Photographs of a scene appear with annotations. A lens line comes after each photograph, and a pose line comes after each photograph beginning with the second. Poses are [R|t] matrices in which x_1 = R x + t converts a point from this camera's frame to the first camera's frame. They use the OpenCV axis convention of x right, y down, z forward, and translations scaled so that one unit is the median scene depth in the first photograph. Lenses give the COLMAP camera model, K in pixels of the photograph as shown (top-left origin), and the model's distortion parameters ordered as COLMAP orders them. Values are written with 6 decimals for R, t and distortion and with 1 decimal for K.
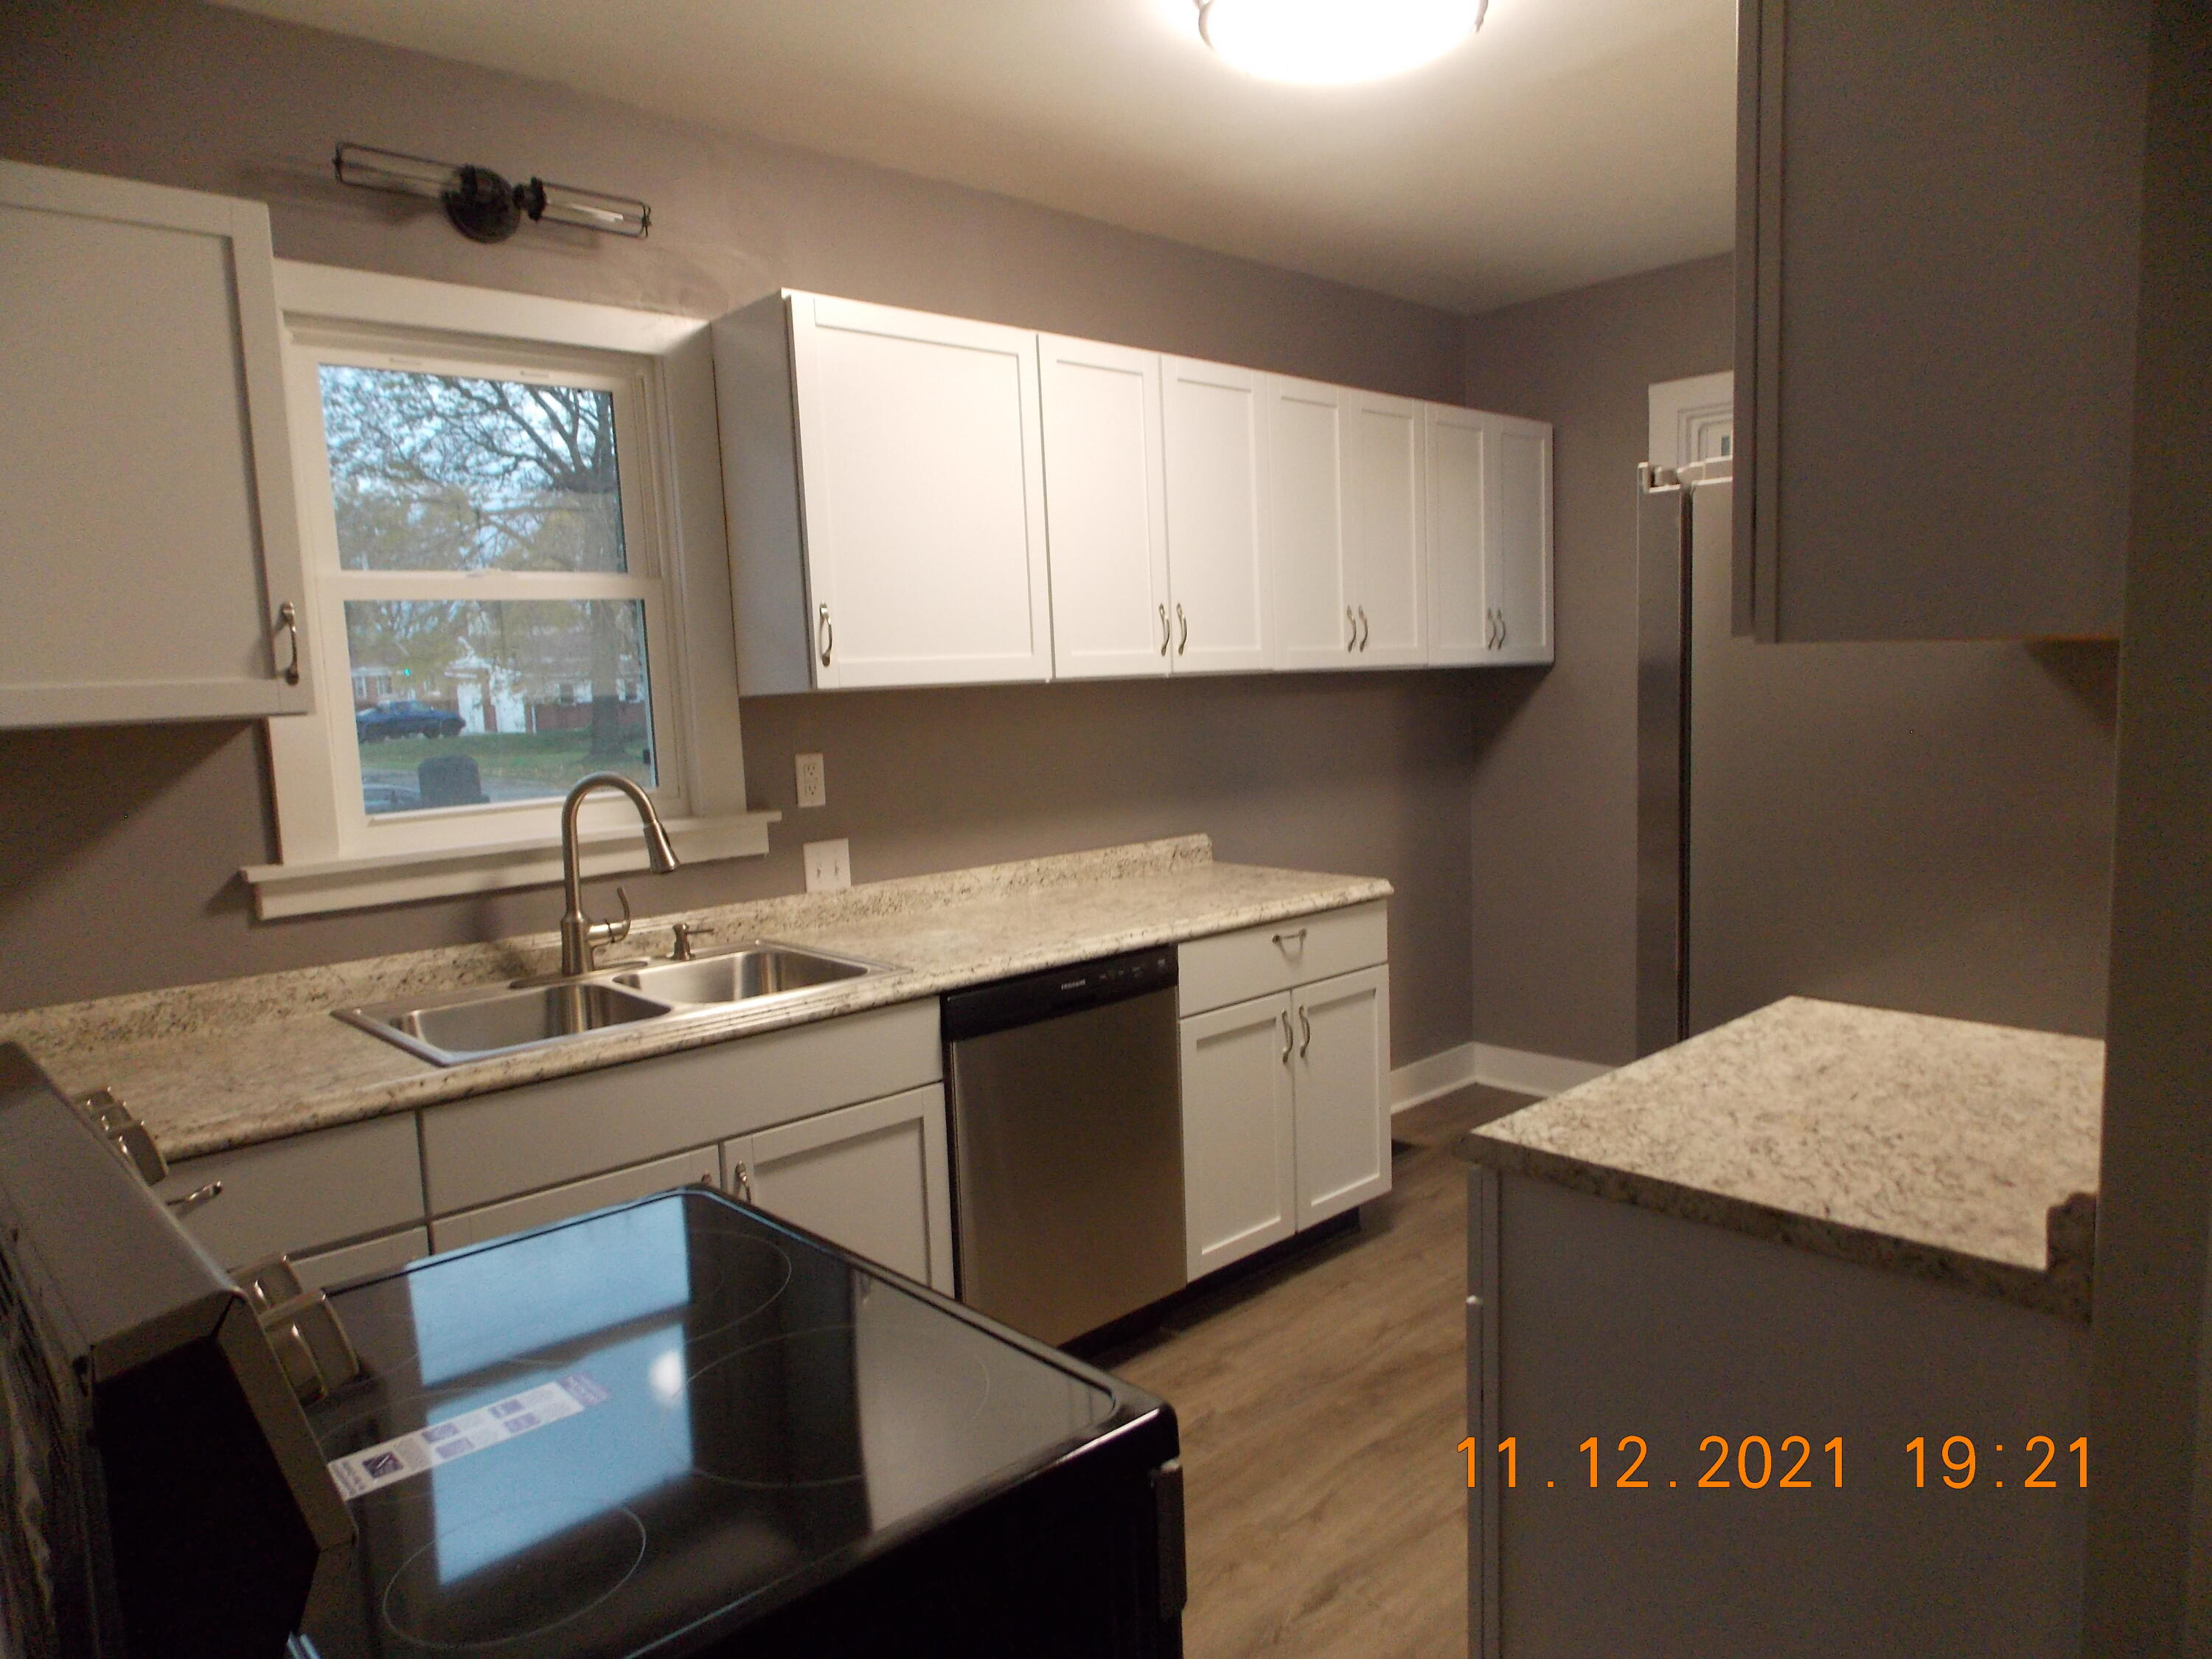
lens RADIAL K [[1467.4, 0, 1106.0], [0, 1467.4, 829.5], [0, 0, 1]] dist [0.070175, -0.001774]
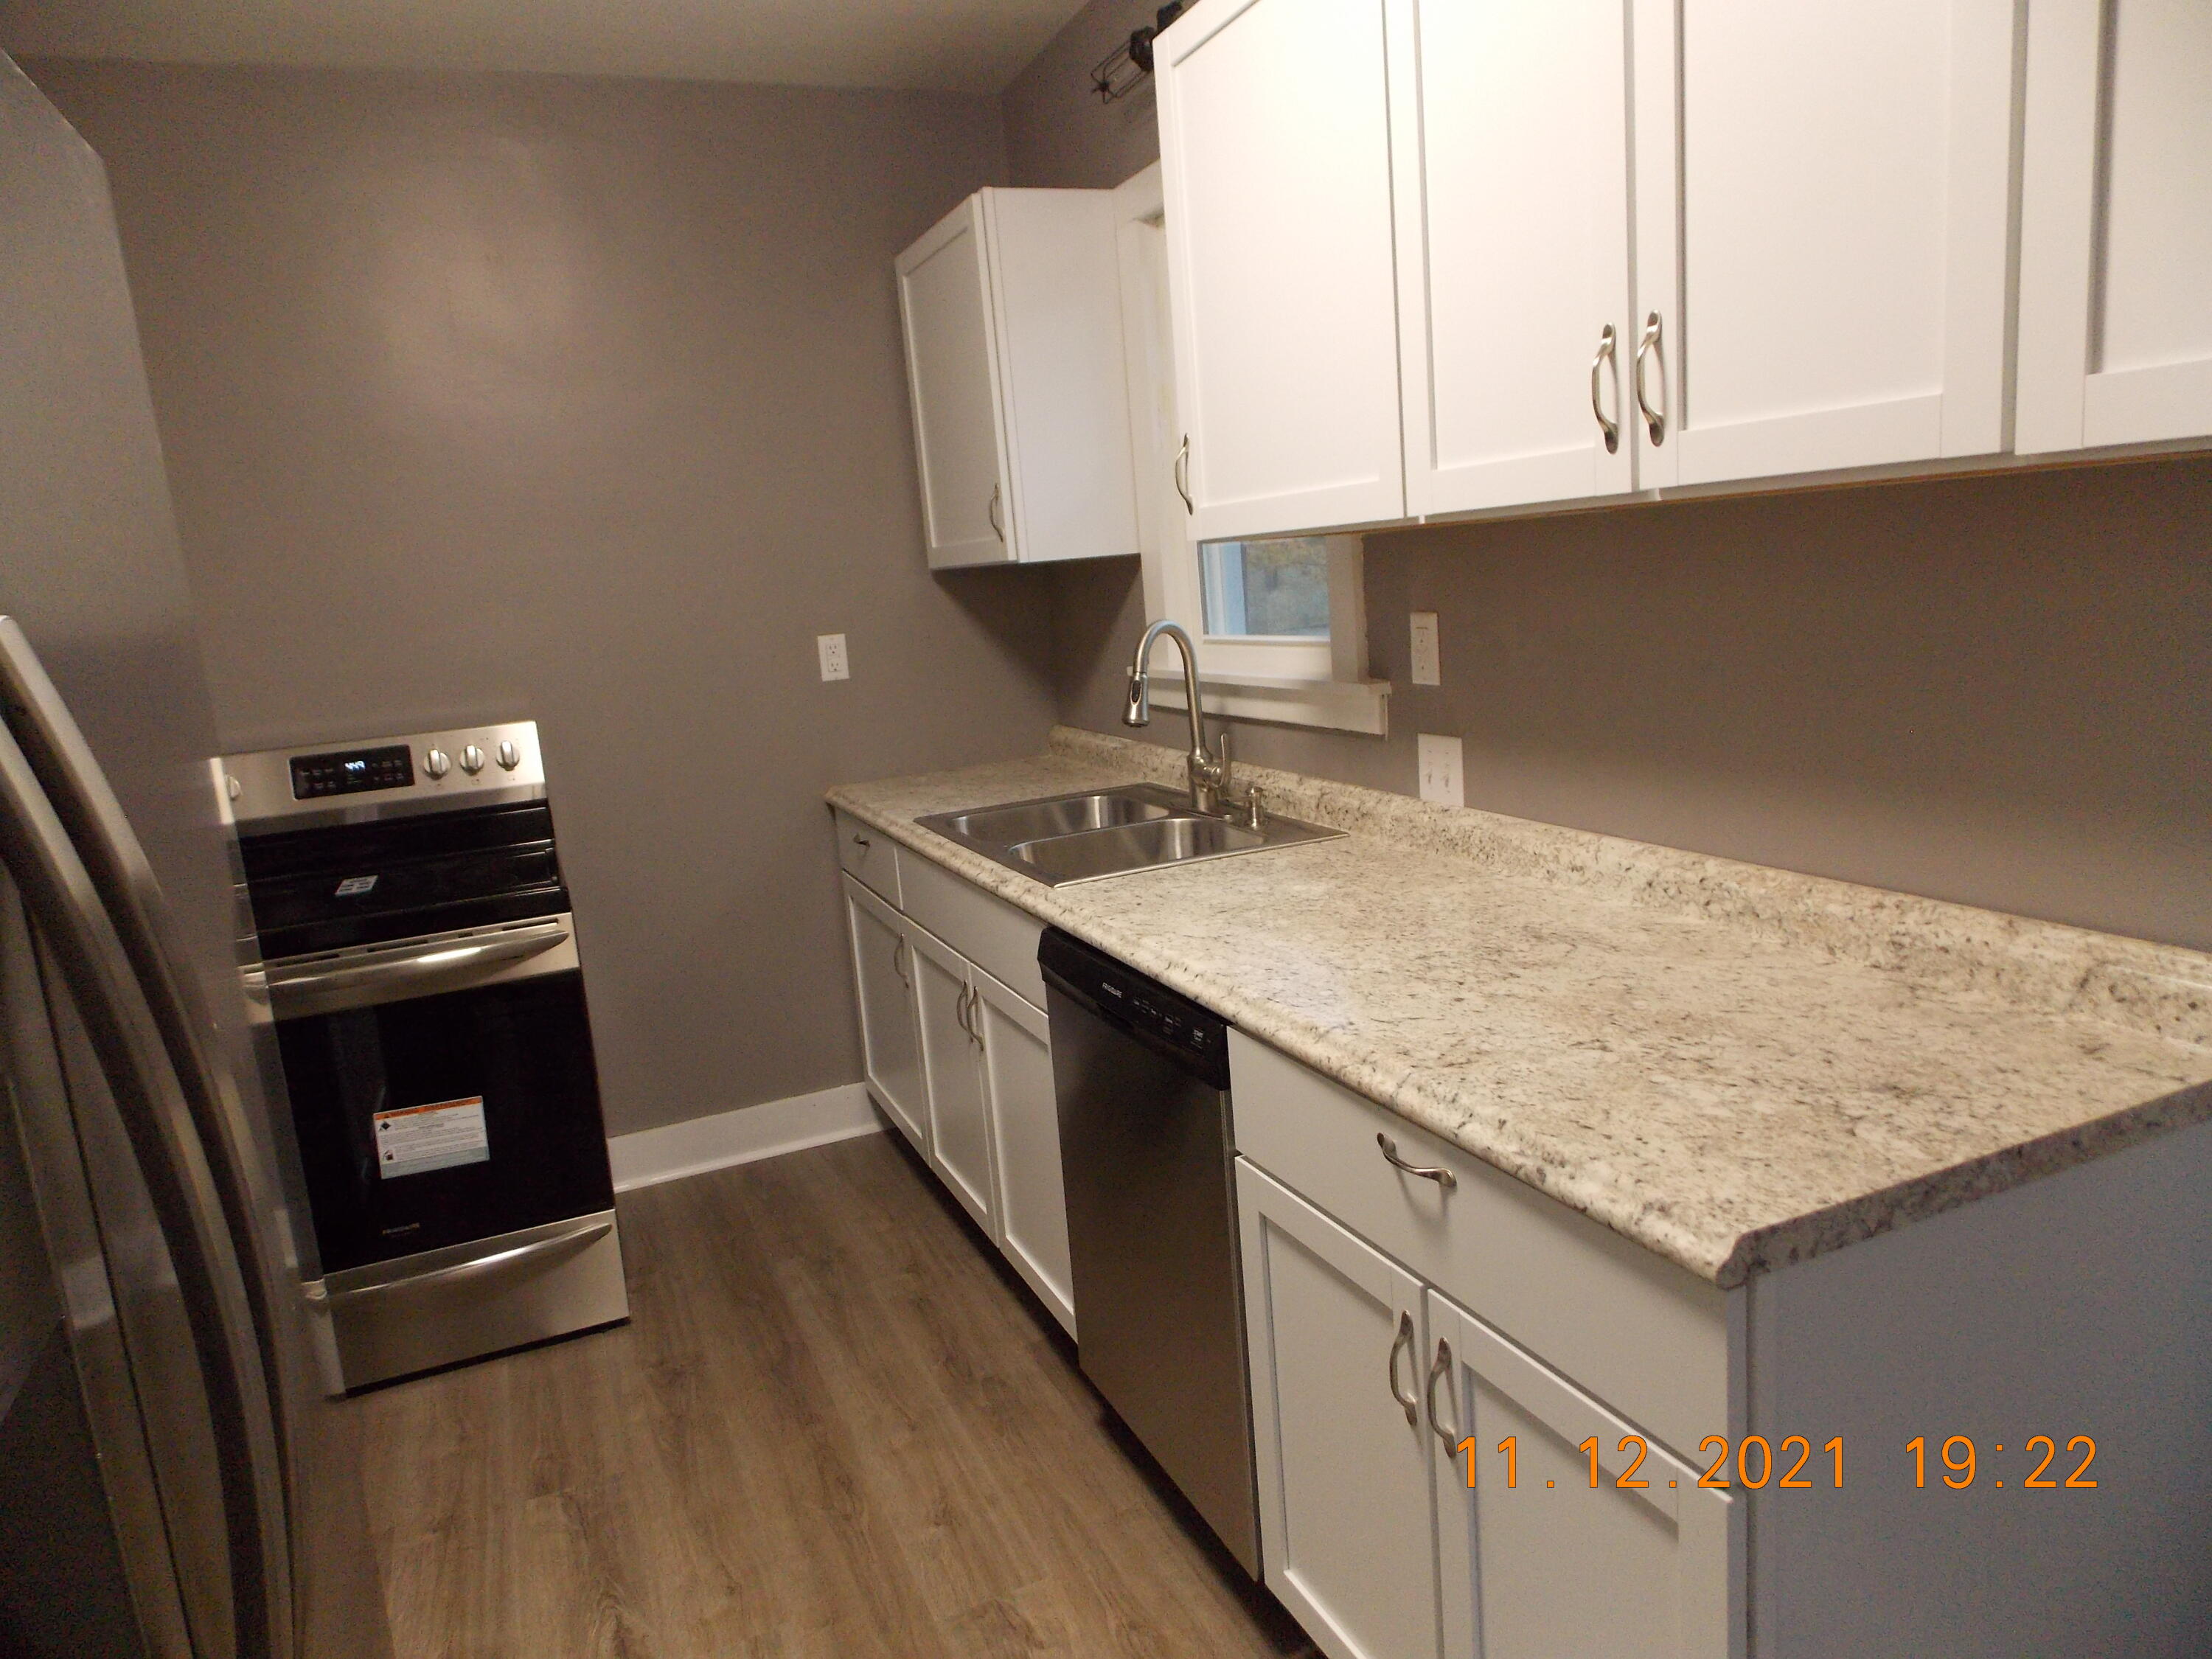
lens RADIAL K [[1467.4, 0, 1106.0], [0, 1467.4, 829.5], [0, 0, 1]] dist [0.070175, -0.001774]
pose [[-0.321667, 0.238105, -0.916426, 0.633564], [-0.007270, 0.967216, 0.253852, -0.153660], [0.946825, 0.088318, -0.309391, 1.272277]]
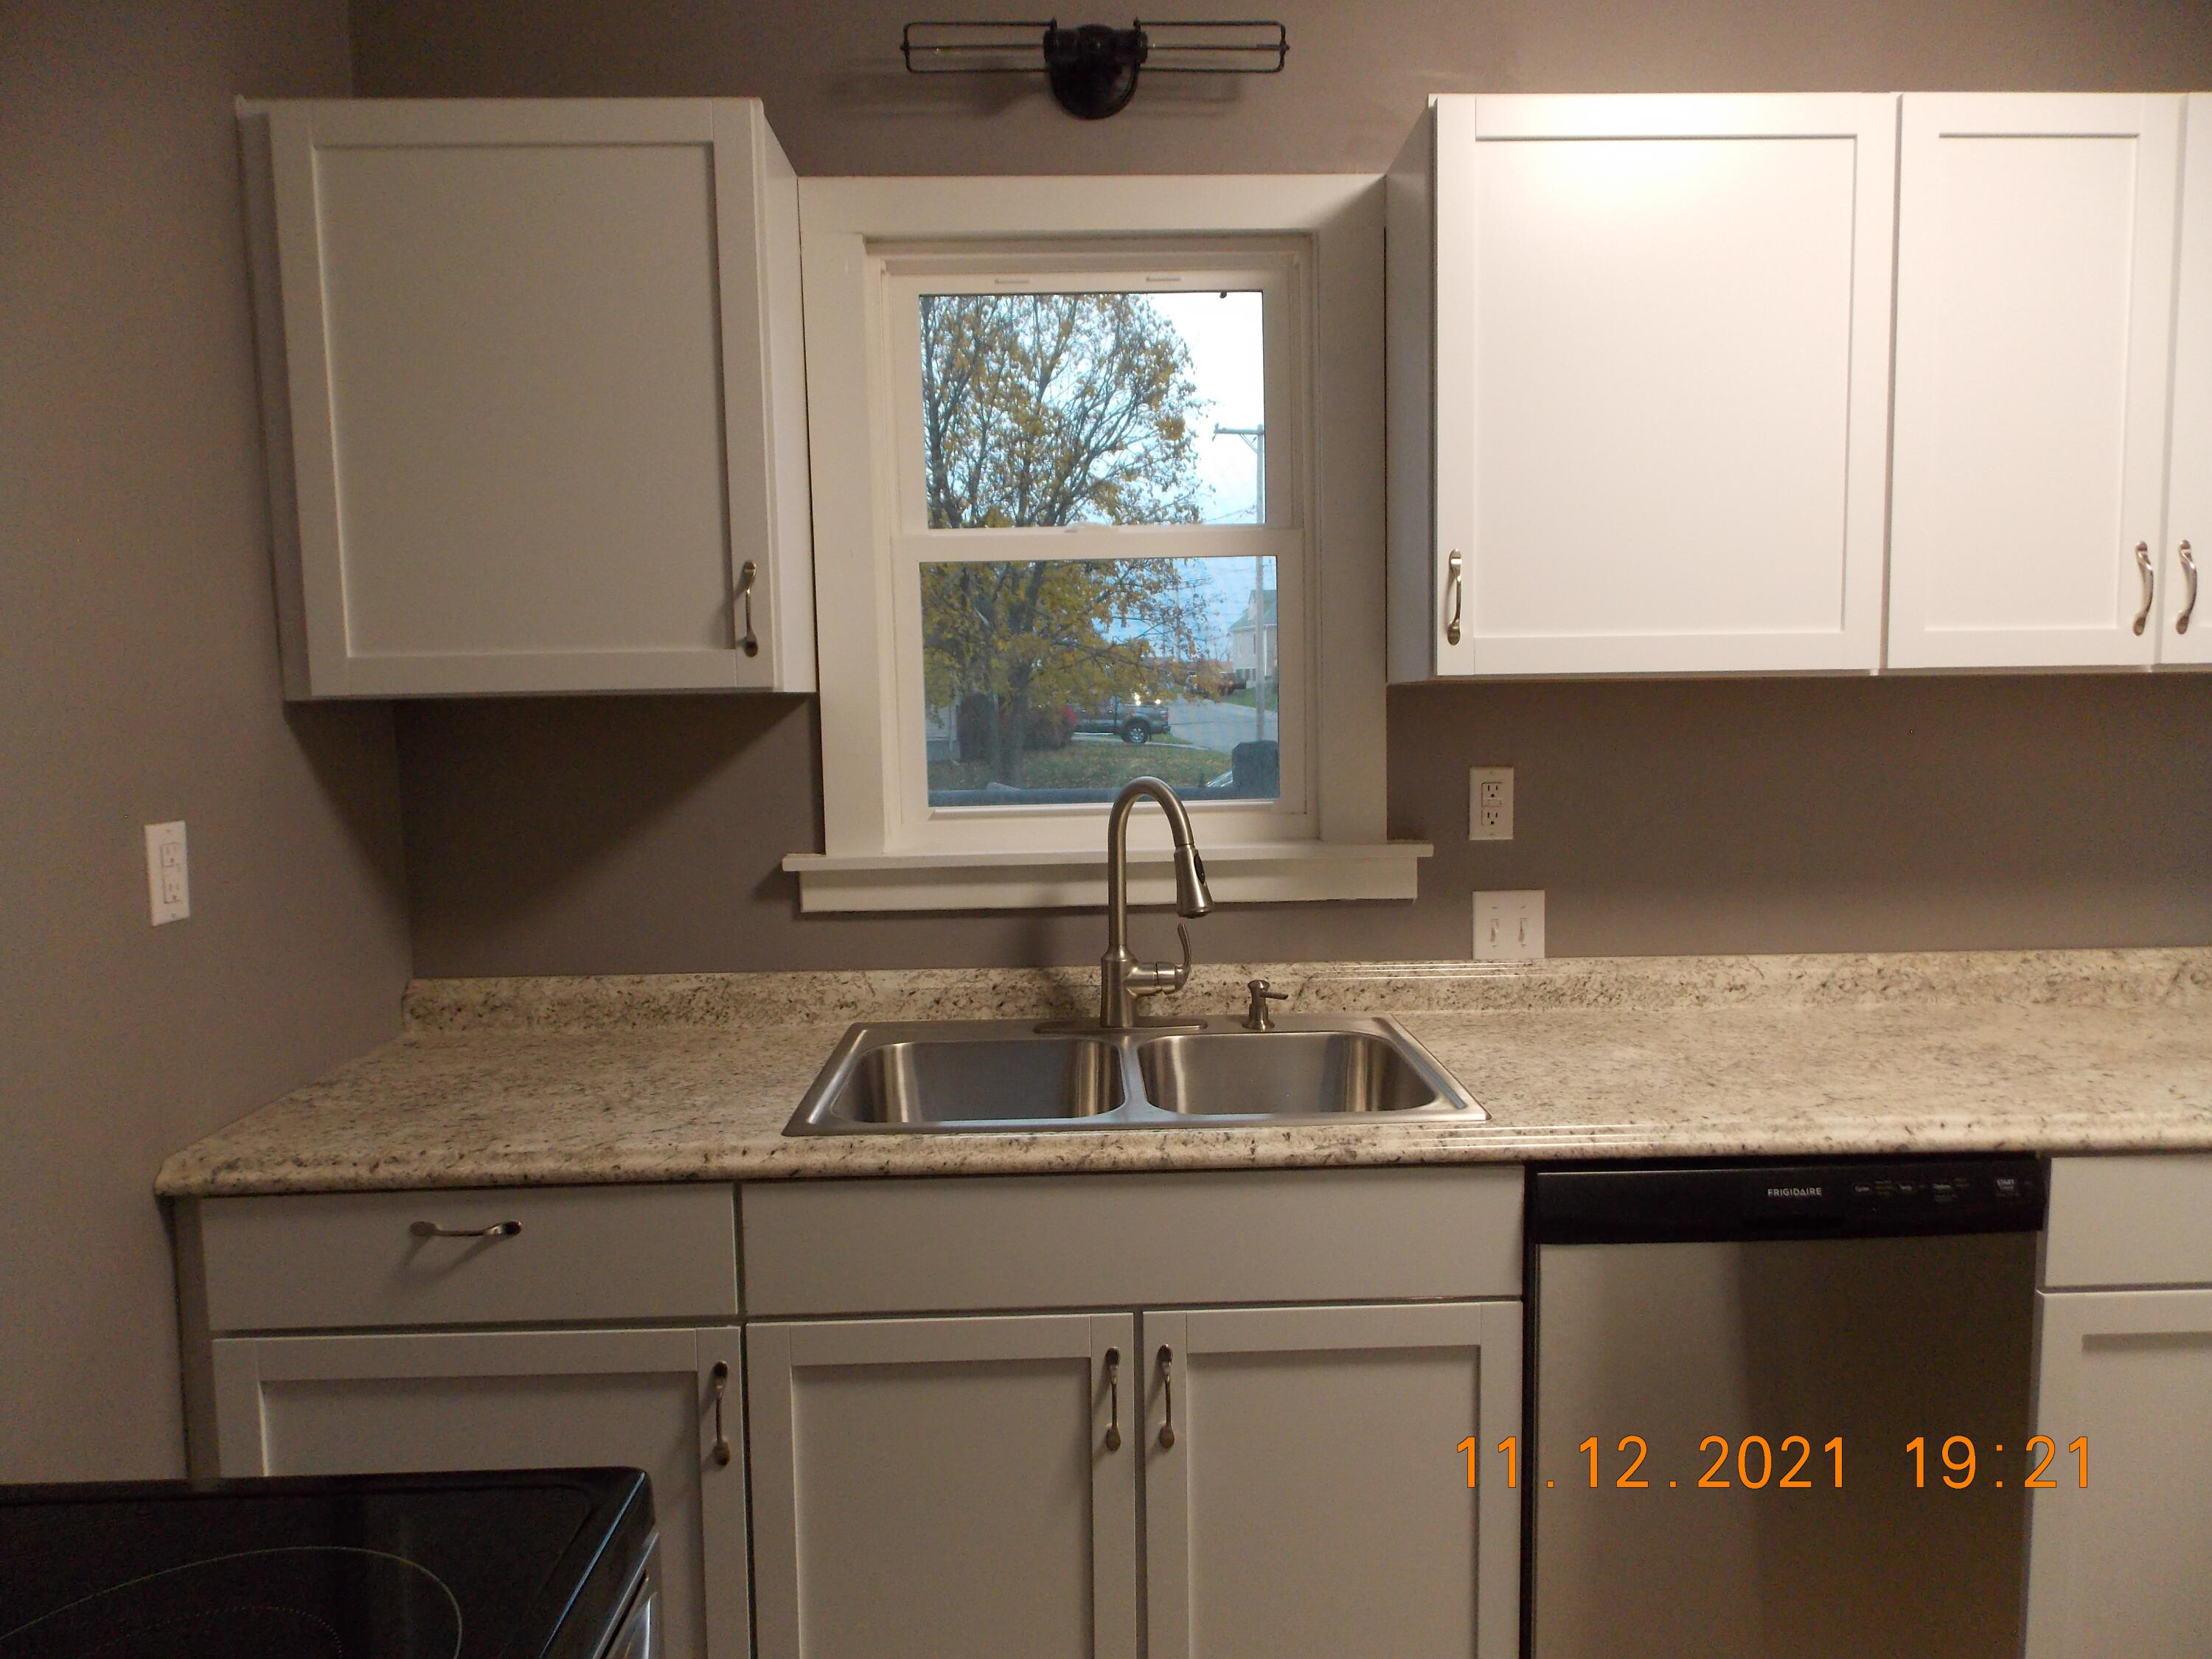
lens RADIAL K [[1504.7, 0, 1106.0], [0, 1504.7, 829.5], [0, 0, 1]] dist [0.015773, -0.004473]
pose [[0.760187, 0.095880, -0.642590, 0.149639], [-0.088536, 0.995112, 0.043741, -0.042667], [0.643643, 0.023641, 0.764960, 0.376593]]
